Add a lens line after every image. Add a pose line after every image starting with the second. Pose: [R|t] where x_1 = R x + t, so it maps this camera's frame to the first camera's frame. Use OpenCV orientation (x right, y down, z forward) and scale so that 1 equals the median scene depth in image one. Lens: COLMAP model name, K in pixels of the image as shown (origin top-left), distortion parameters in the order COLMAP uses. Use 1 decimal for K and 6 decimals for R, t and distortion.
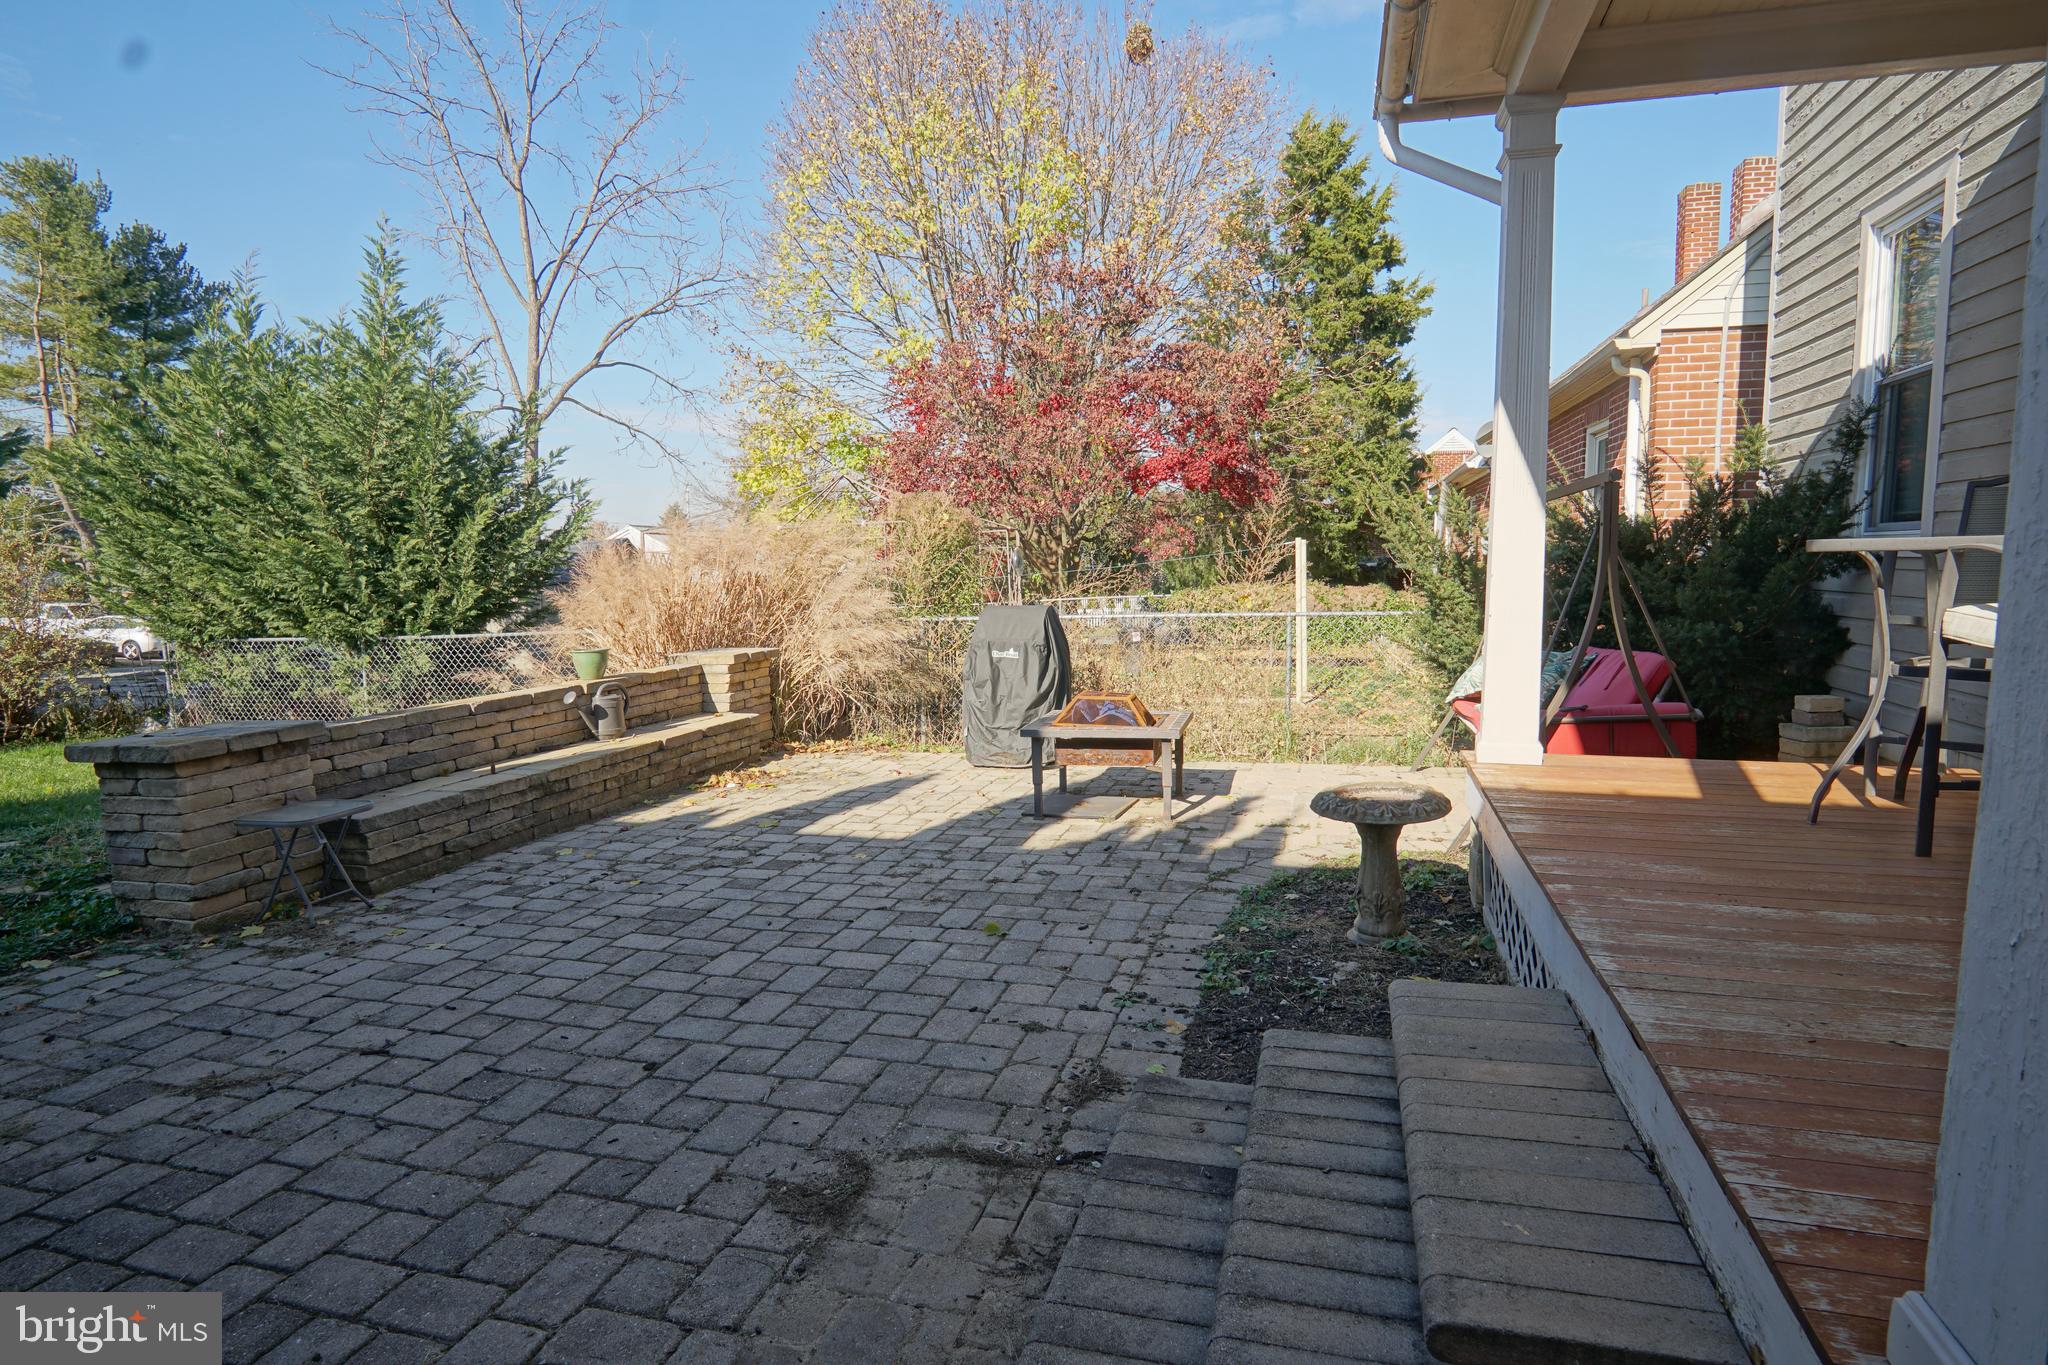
lens RADIAL K [[1094.6, 0, 1023.8], [0, 1094.6, 682.9], [0, 0, 1]] dist [-0.031201, 0.006632]
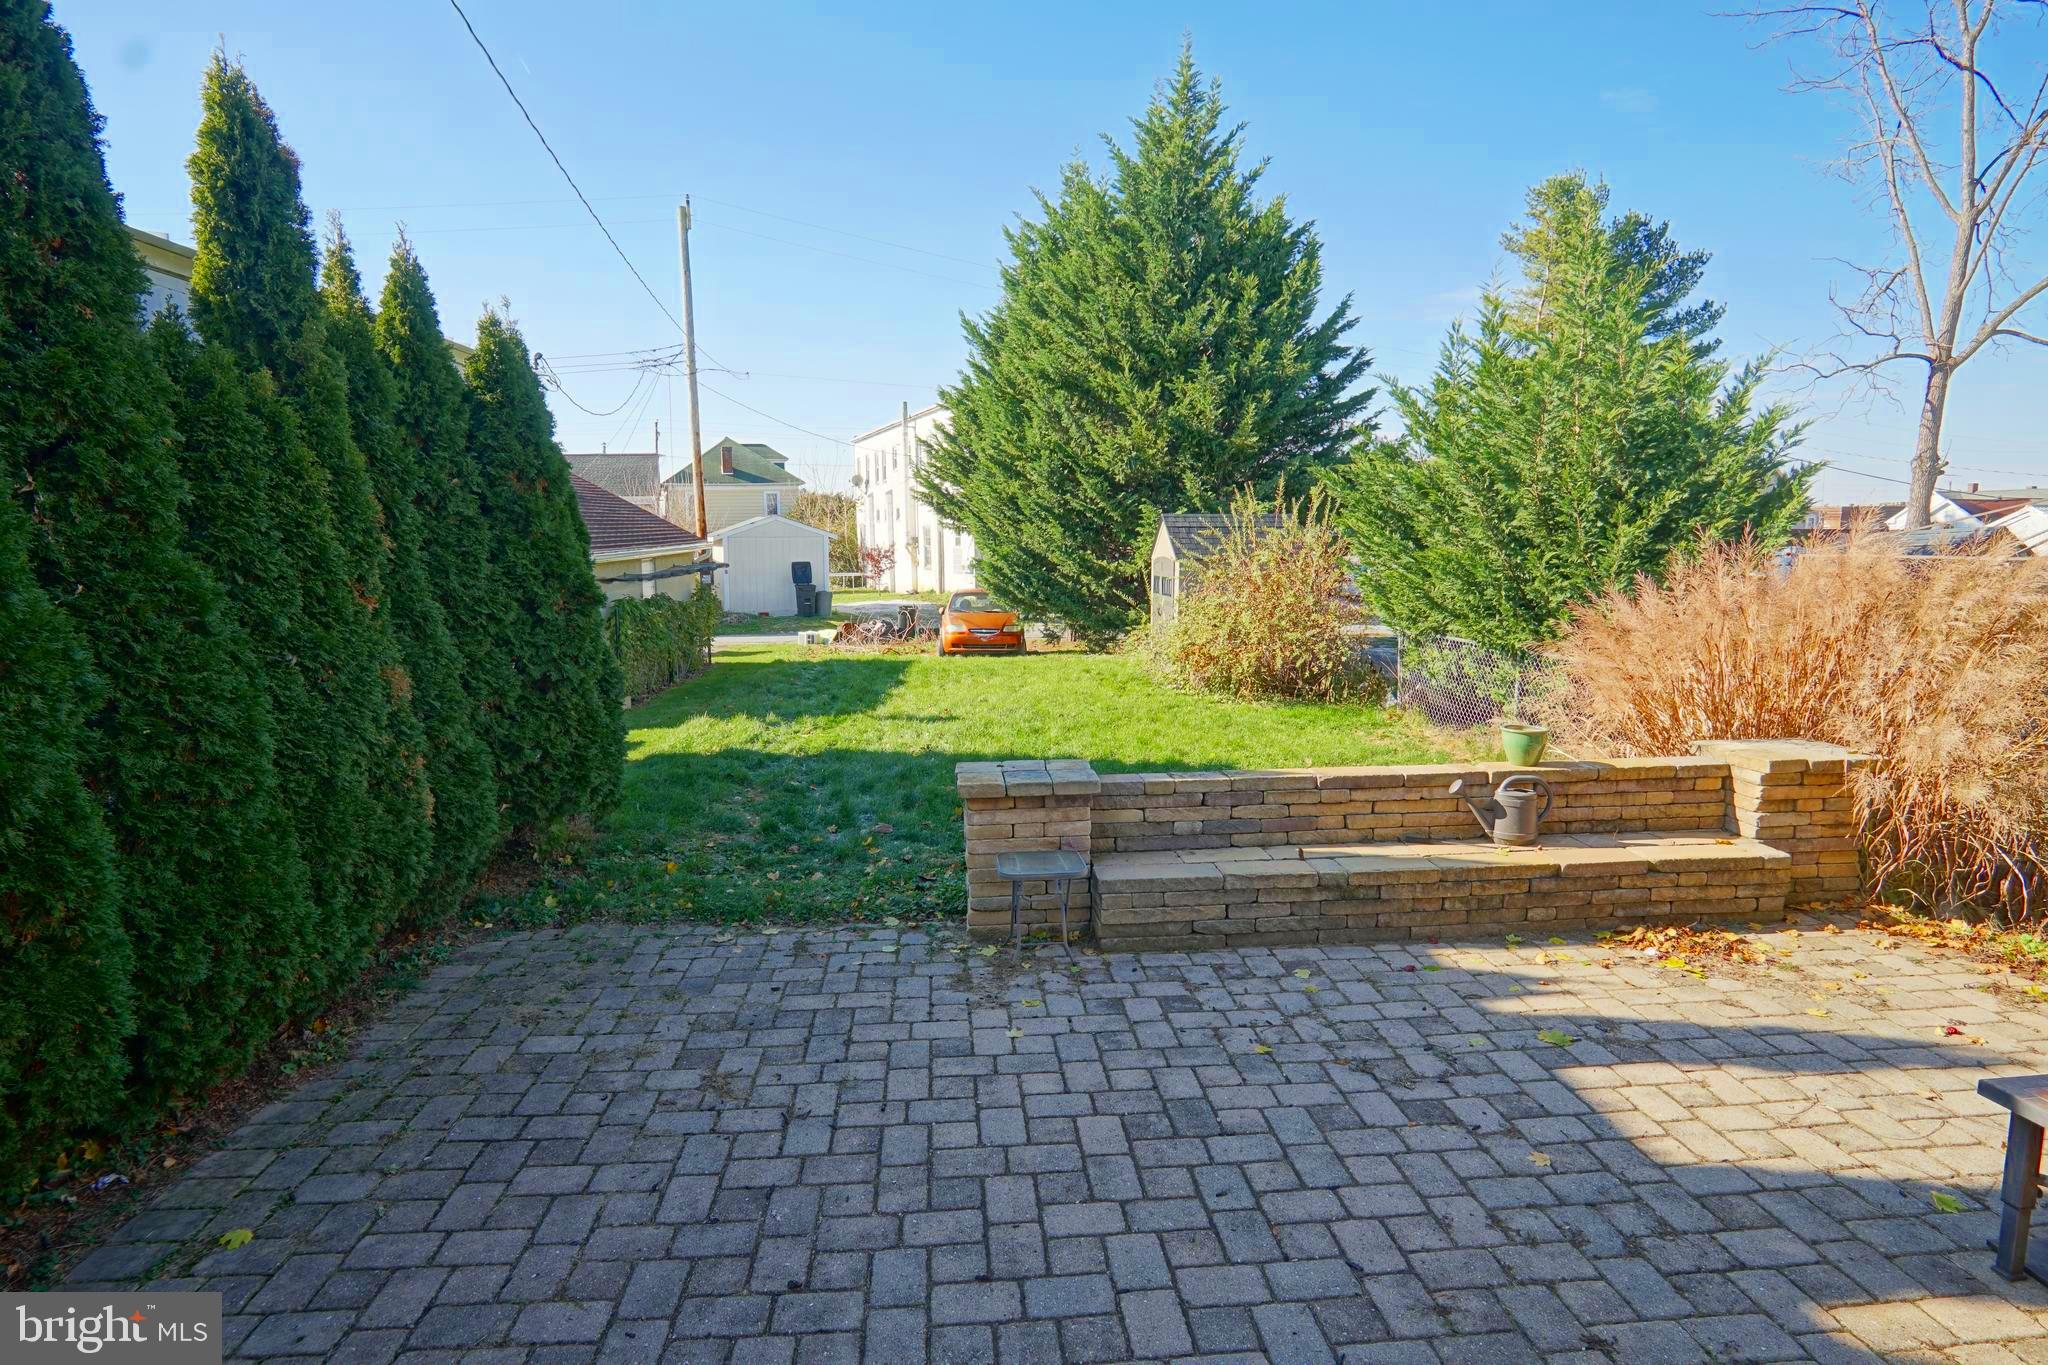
lens RADIAL K [[1094.6, 0, 1025.4], [0, 1094.6, 685.2], [0, 0, 1]] dist [-0.031201, 0.006632]
pose [[0.349018, 0.139657, -0.926651, 0.273321], [-0.096192, 0.988949, 0.112816, -0.147254], [0.932166, 0.049761, 0.358595, 0.450347]]
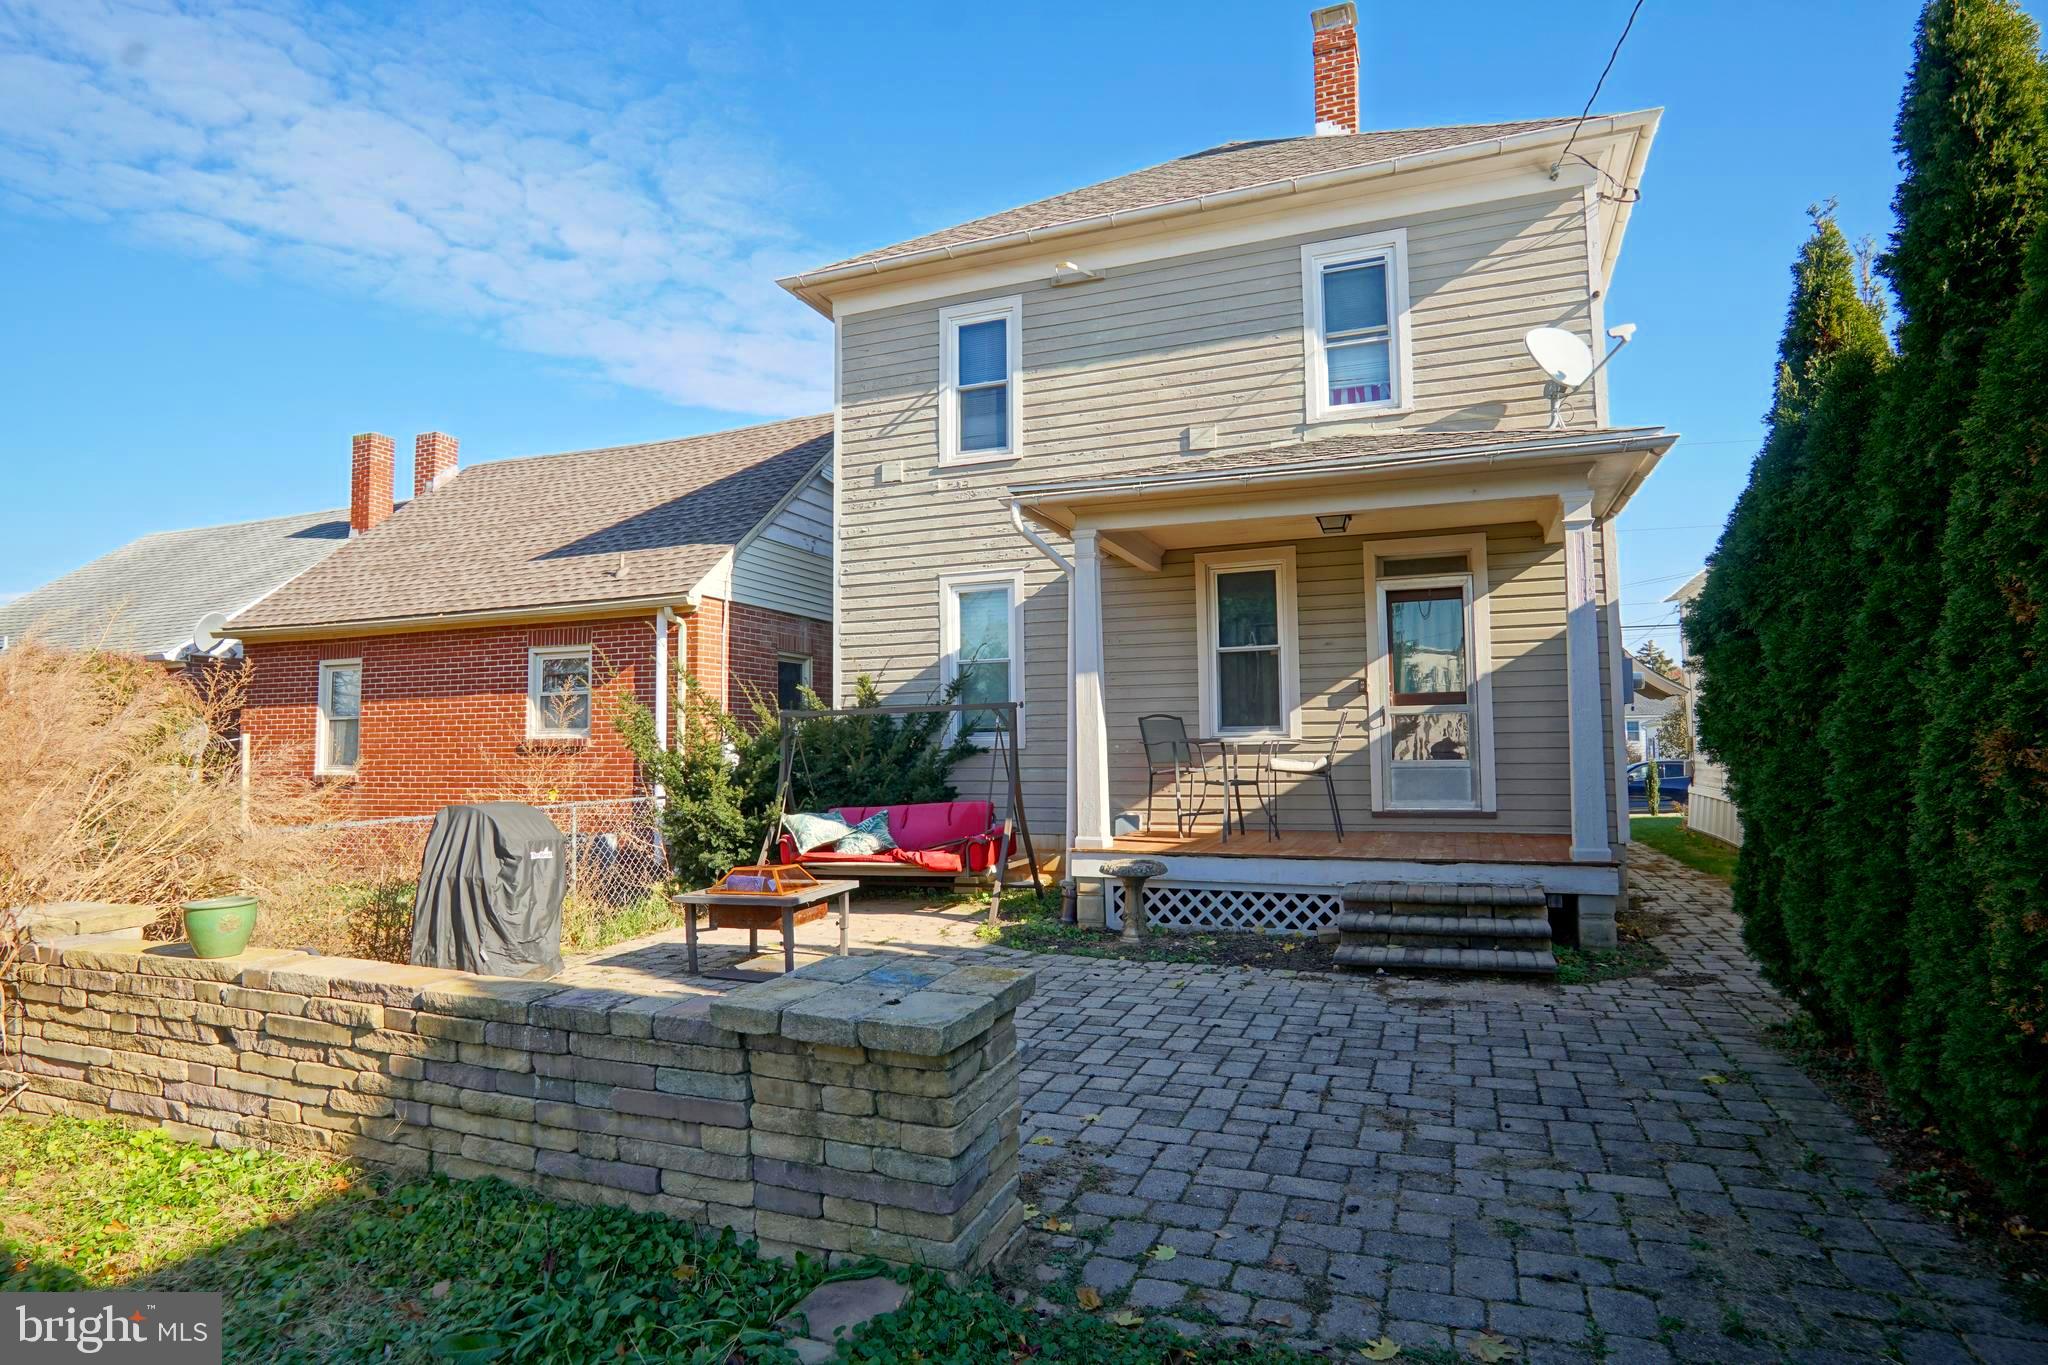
lens RADIAL K [[1094.6, 0, 1031.1], [0, 1094.6, 695.0], [0, 0, 1]] dist [-0.031201, 0.006632]
pose [[0.094360, 0.058386, 0.993825, -1.134390], [0.125522, 0.989614, -0.070056, -0.056389], [-0.987593, 0.131358, 0.086051, 0.665538]]
